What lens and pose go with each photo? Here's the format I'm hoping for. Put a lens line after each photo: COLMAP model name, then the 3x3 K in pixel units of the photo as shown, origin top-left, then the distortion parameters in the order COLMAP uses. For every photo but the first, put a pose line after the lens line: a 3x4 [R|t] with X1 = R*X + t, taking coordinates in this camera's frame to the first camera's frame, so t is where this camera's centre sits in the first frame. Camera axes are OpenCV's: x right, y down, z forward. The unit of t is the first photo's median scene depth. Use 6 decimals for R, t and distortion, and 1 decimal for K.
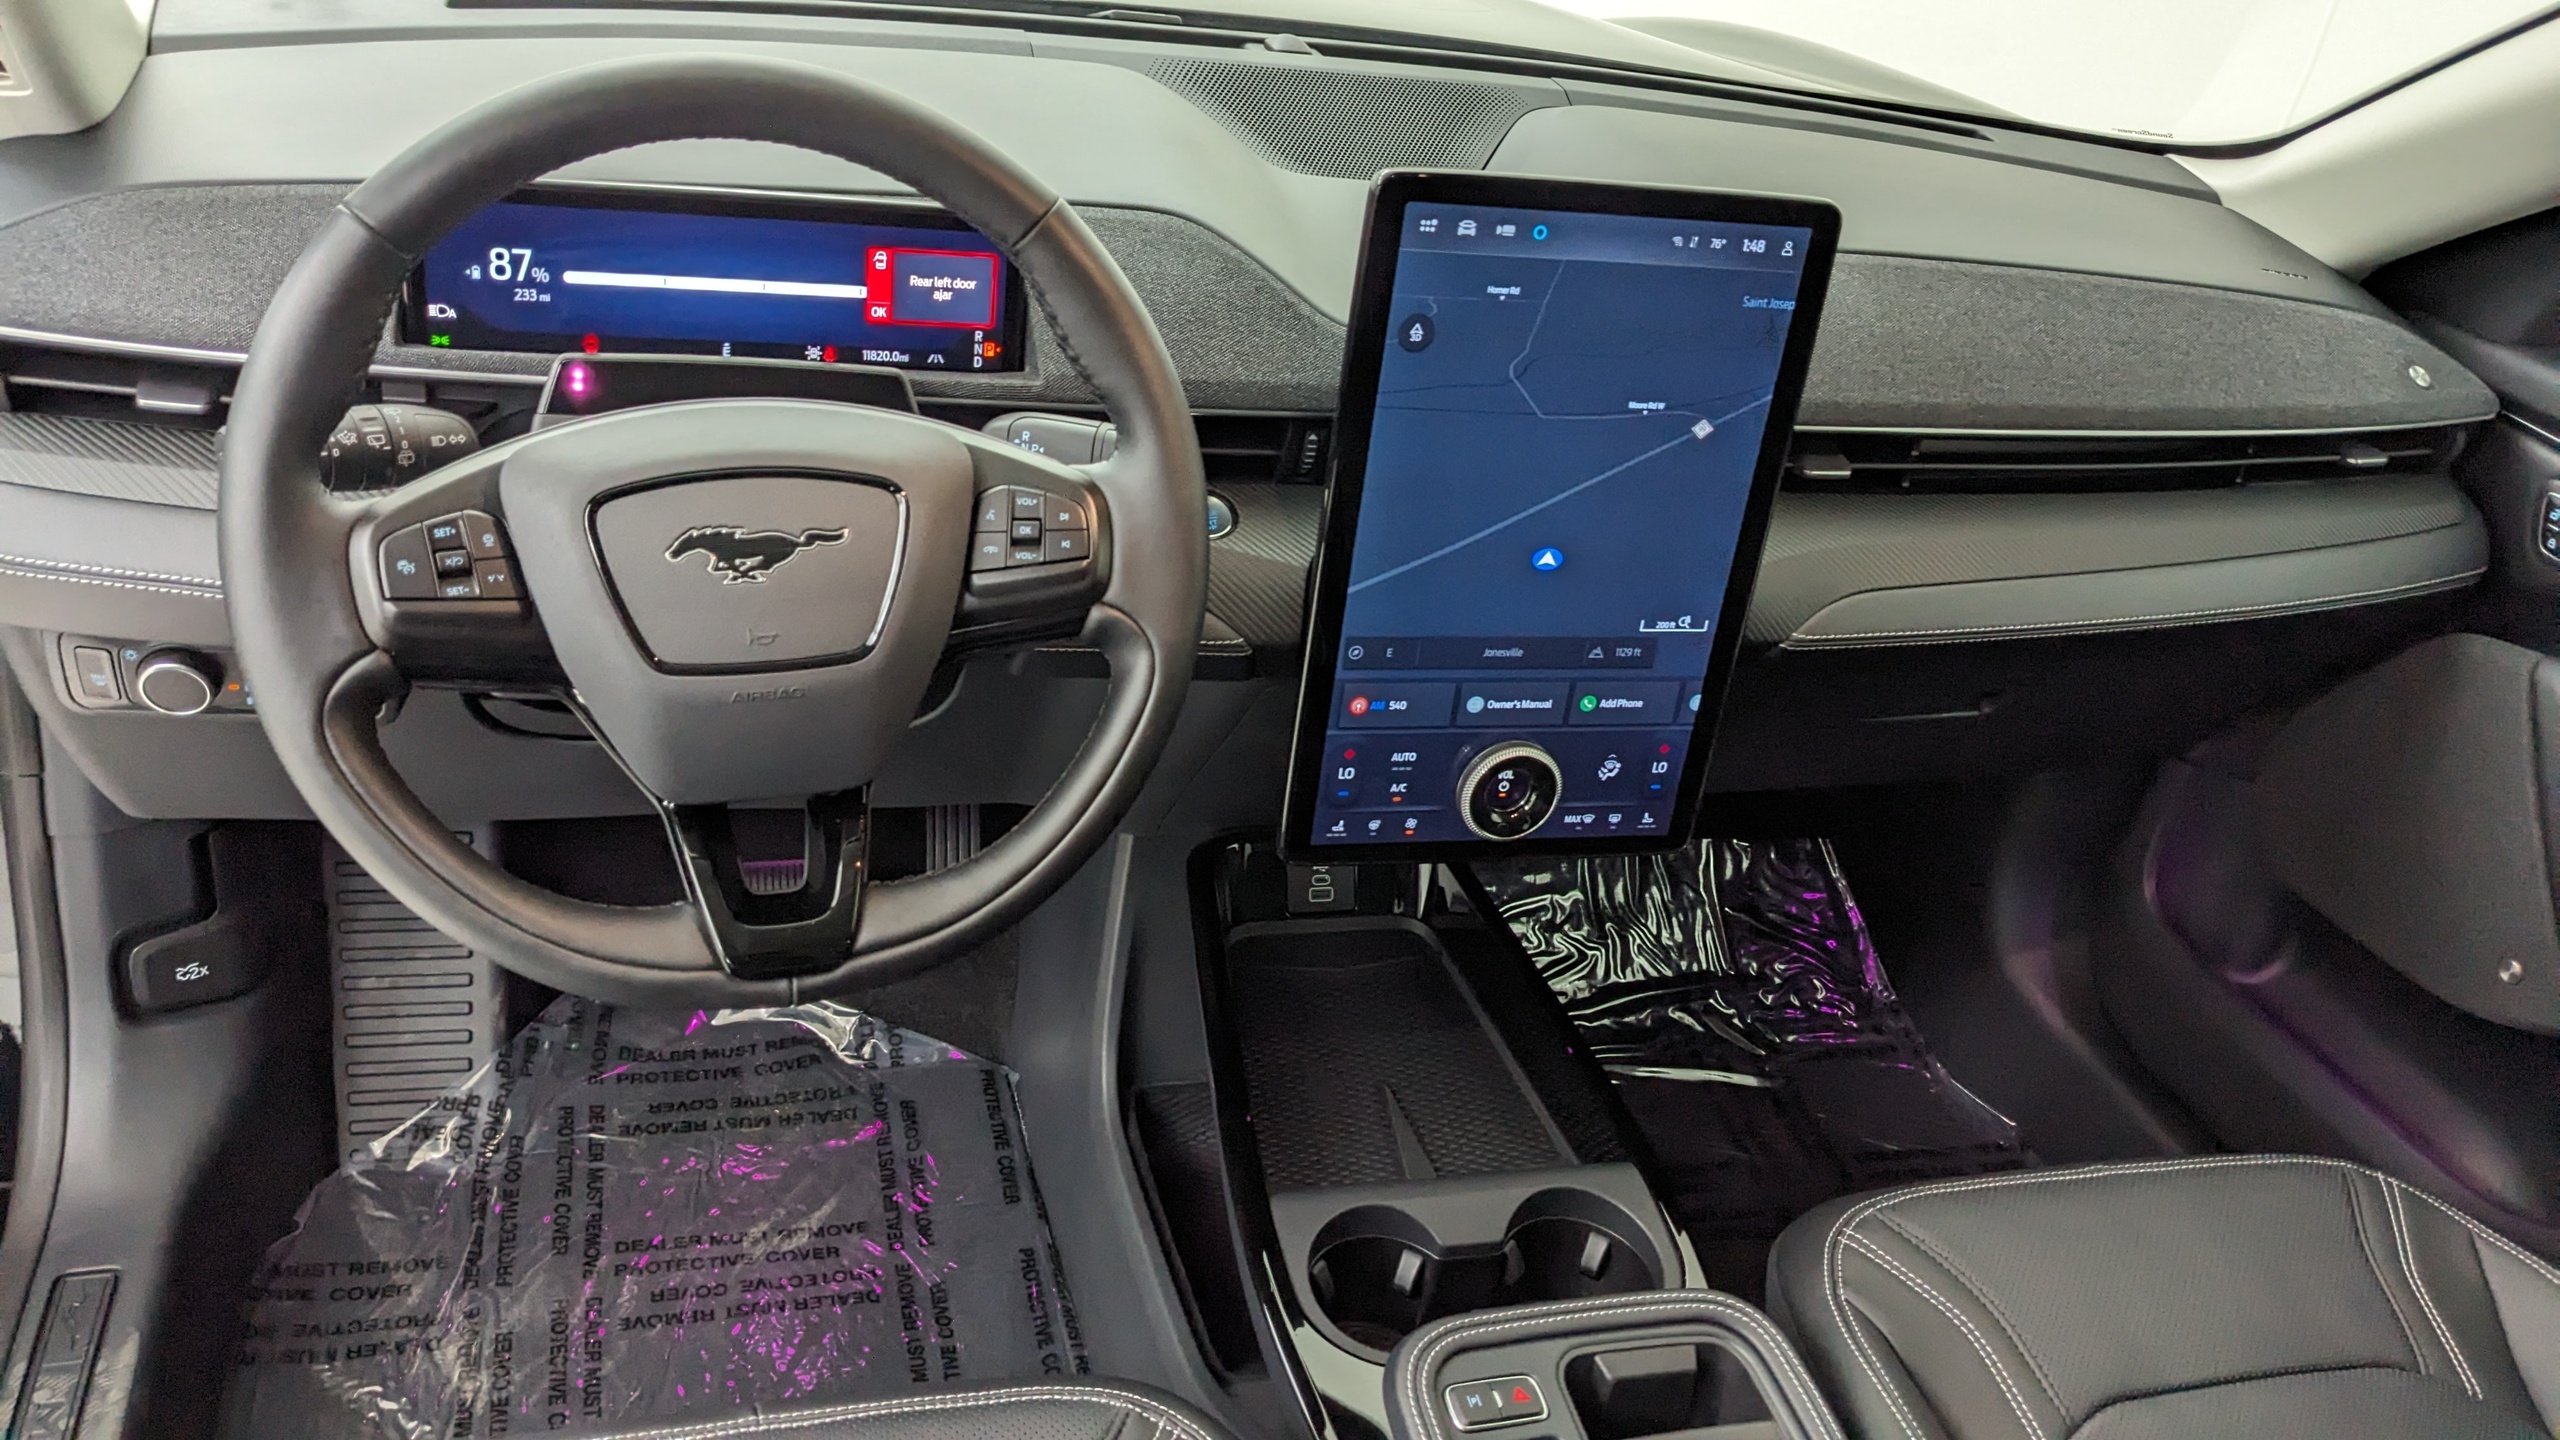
lens RADIAL K [[2039.4, 0, 1272.3], [0, 2039.4, 755.3], [0, 0, 1]] dist [0.010347, -0.000907]
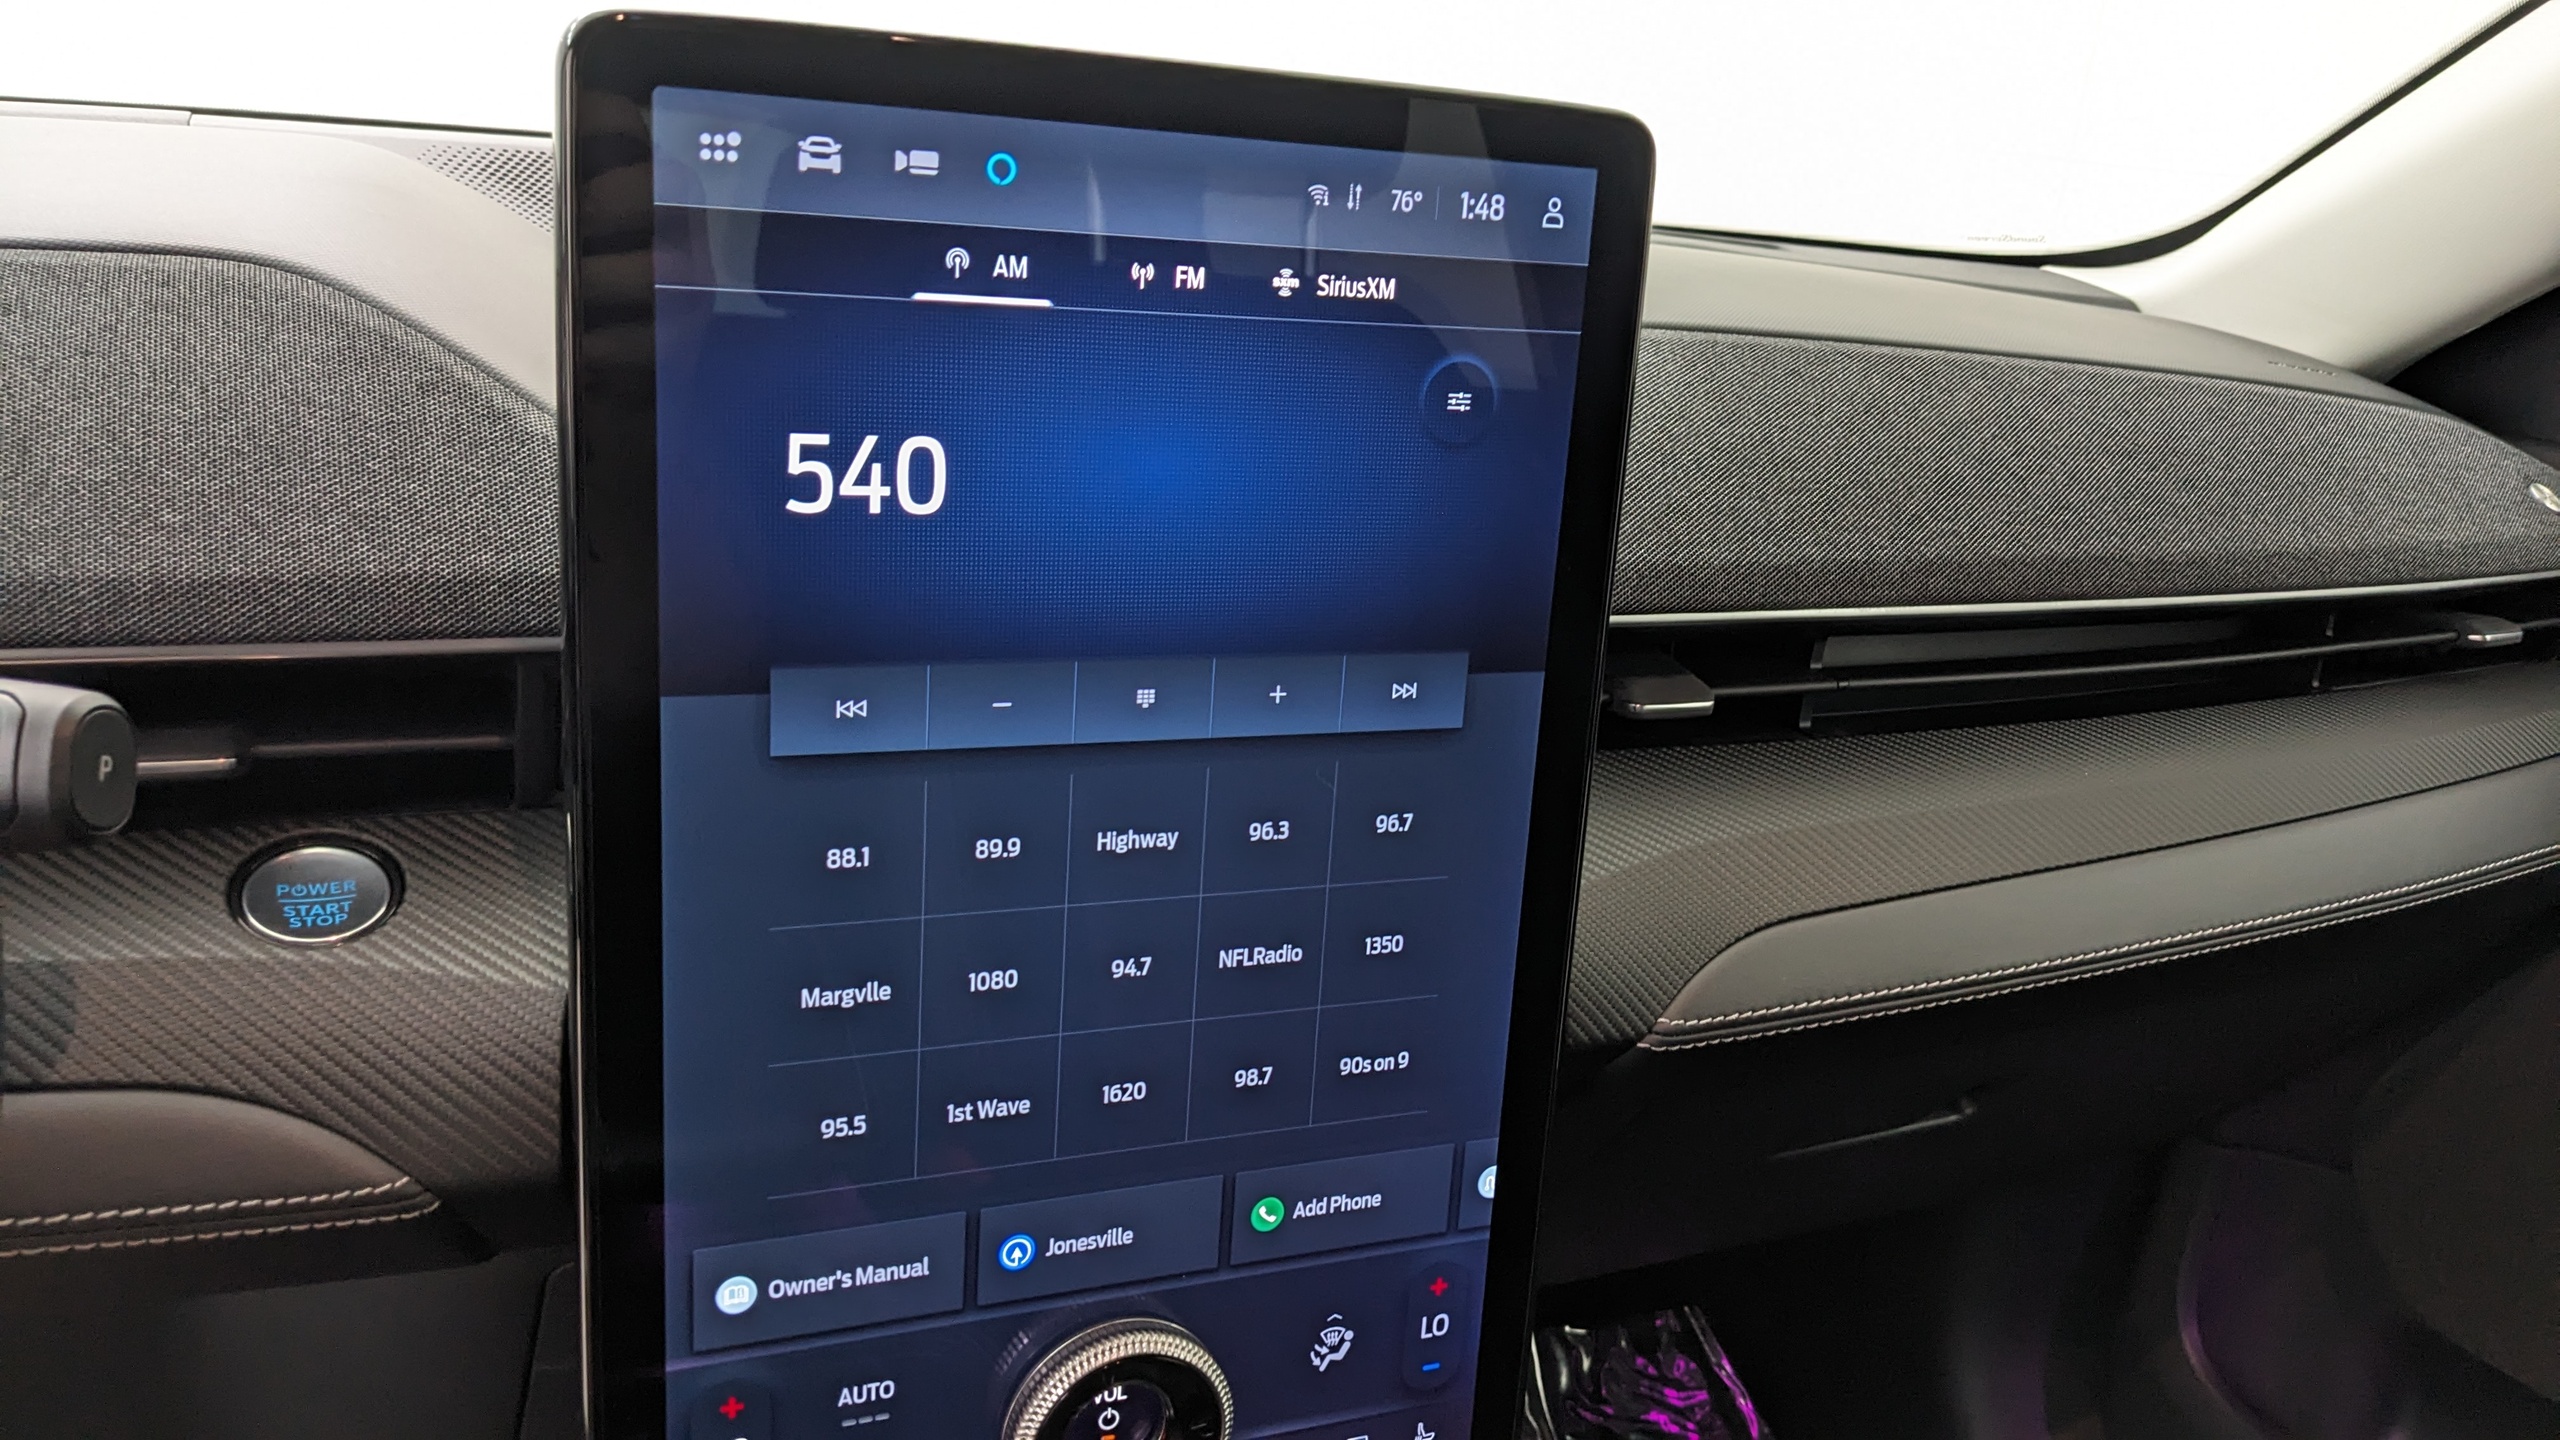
lens RADIAL K [[2039.4, 0, 1272.3], [0, 2039.4, 755.3], [0, 0, 1]] dist [0.010347, -0.000907]
pose [[0.988202, -0.091086, 0.123129, 0.103406], [0.113936, 0.974449, -0.193564, -0.036124], [-0.102352, 0.205309, 0.973331, 0.499369]]
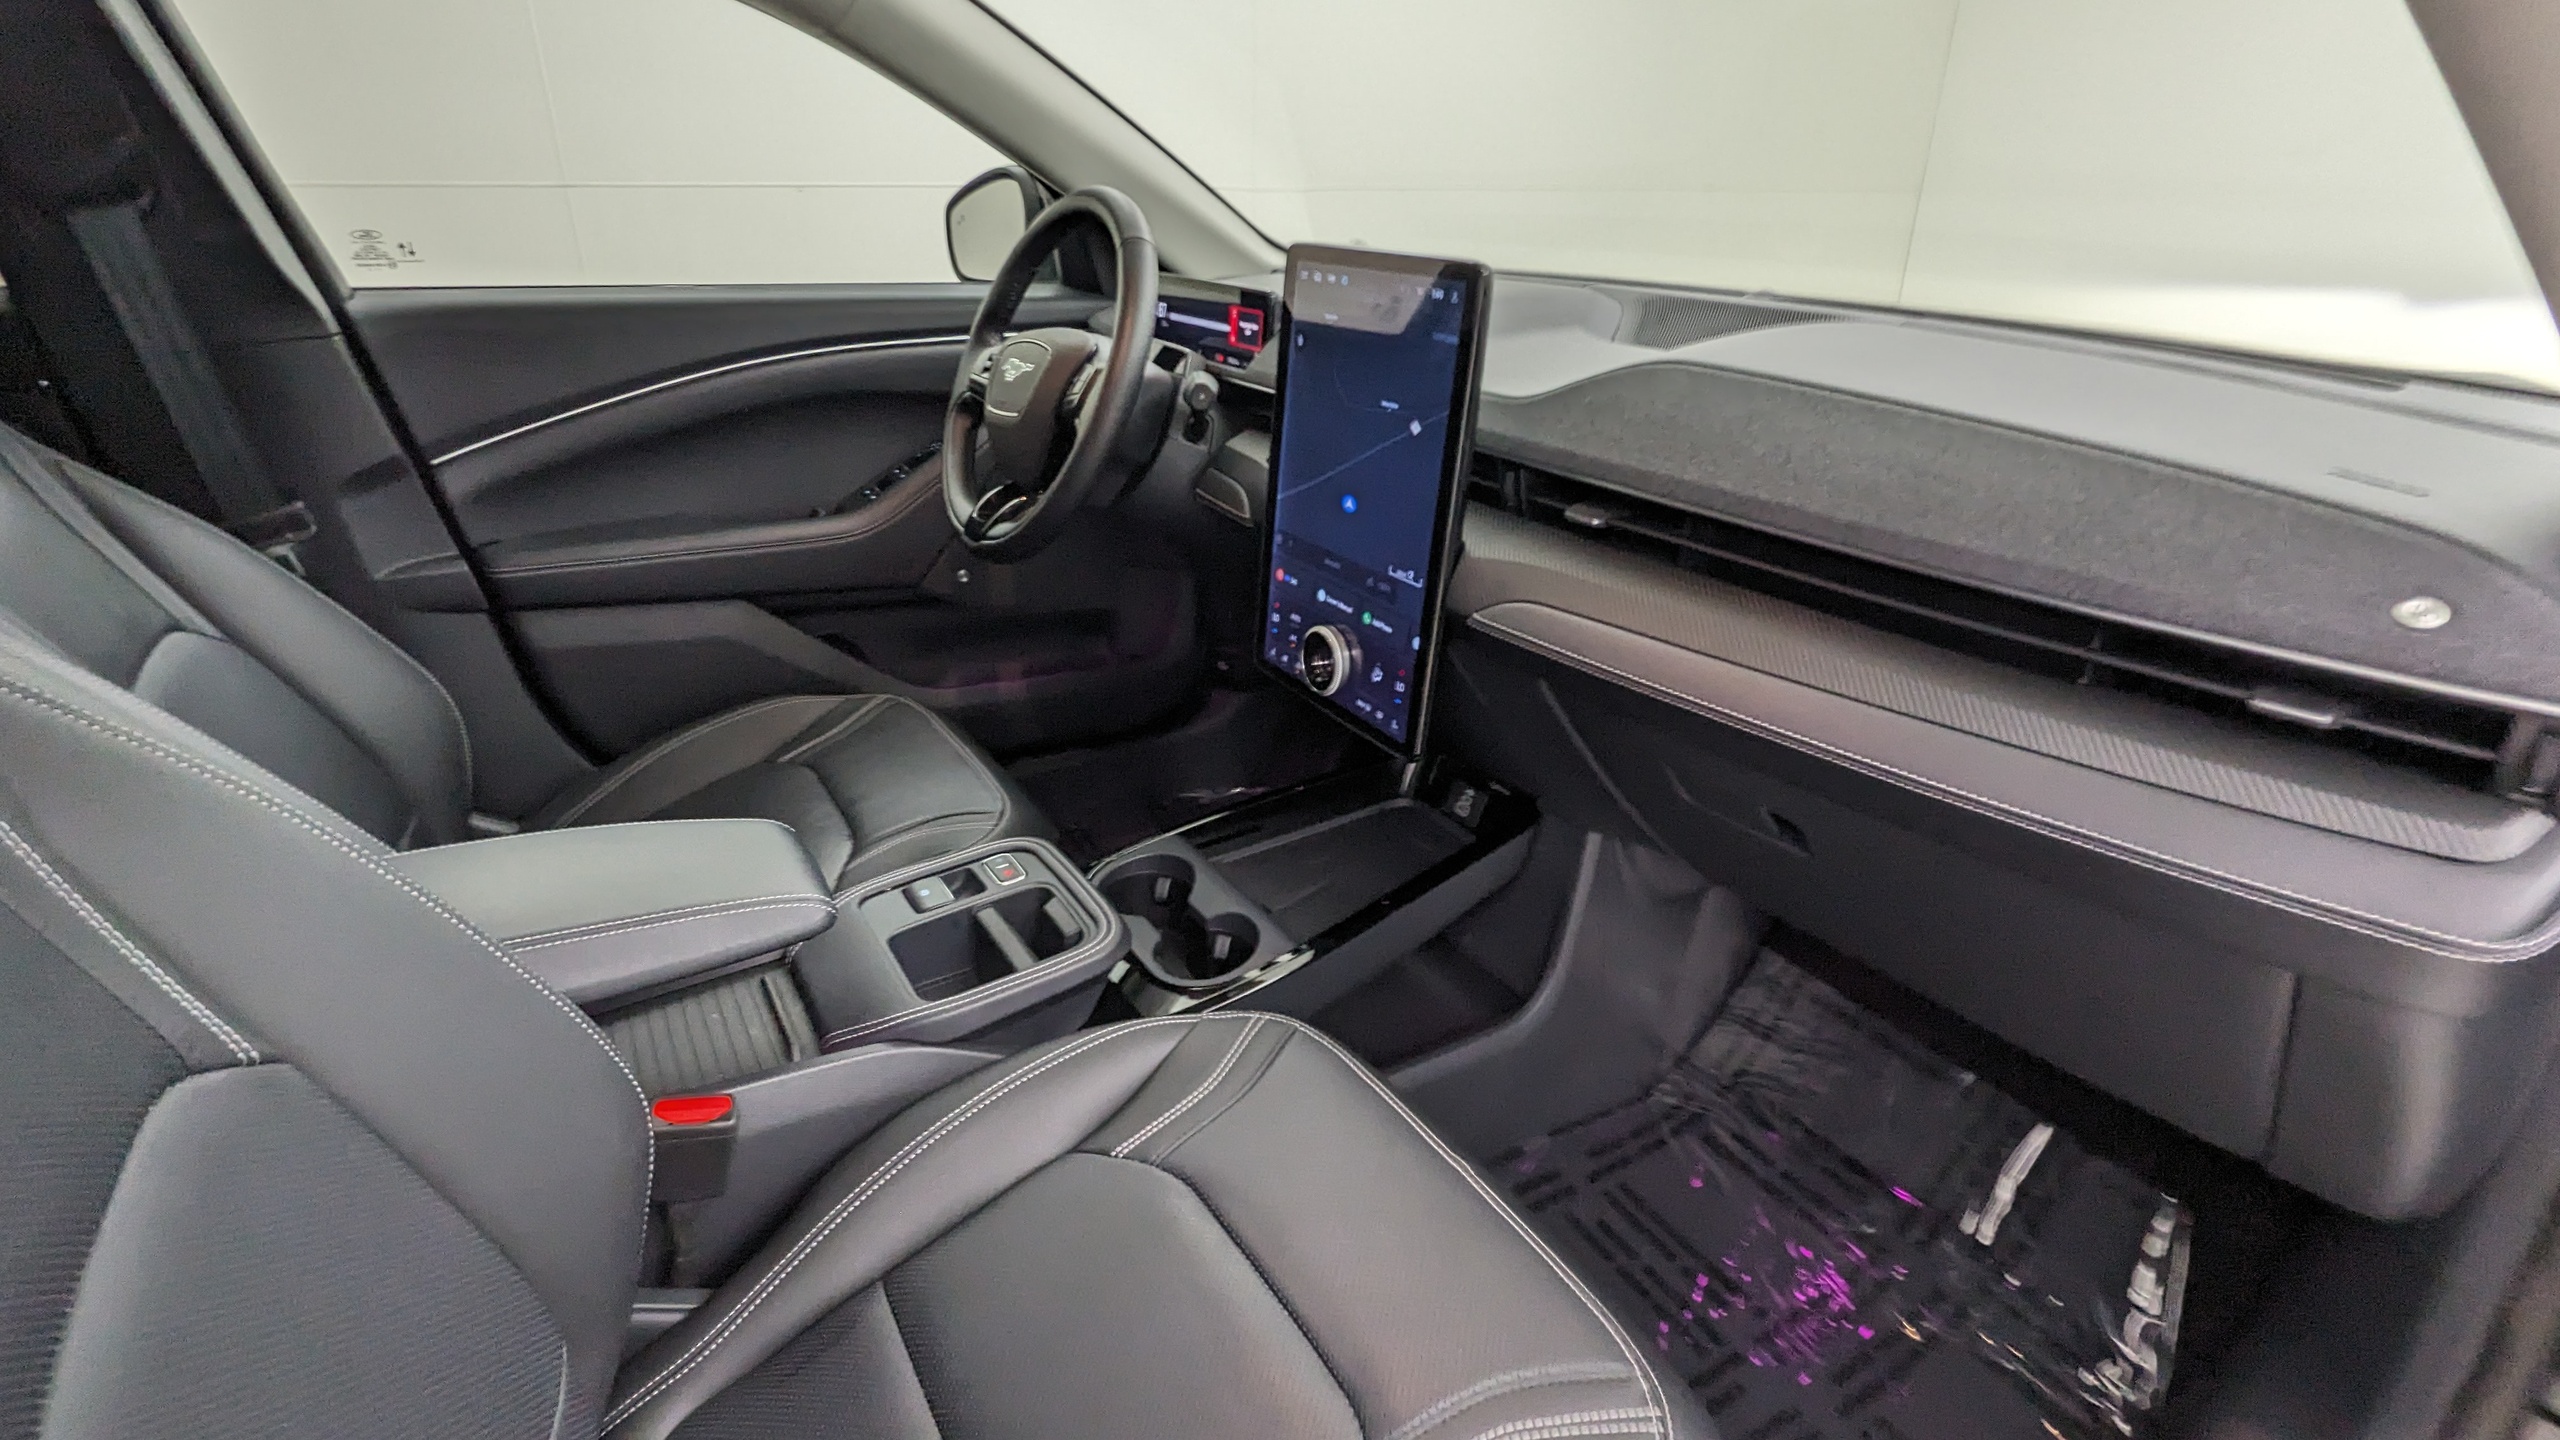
lens RADIAL K [[1248.8, 0, 1234.7], [0, 1248.8, 736.3], [0, 0, 1]] dist [0.000542, -0.000301]
pose [[0.251196, 0.271009, -0.929223, 0.955513], [-0.475145, 0.870904, 0.125554, -0.018096], [0.843290, 0.409976, 0.347536, 0.609864]]
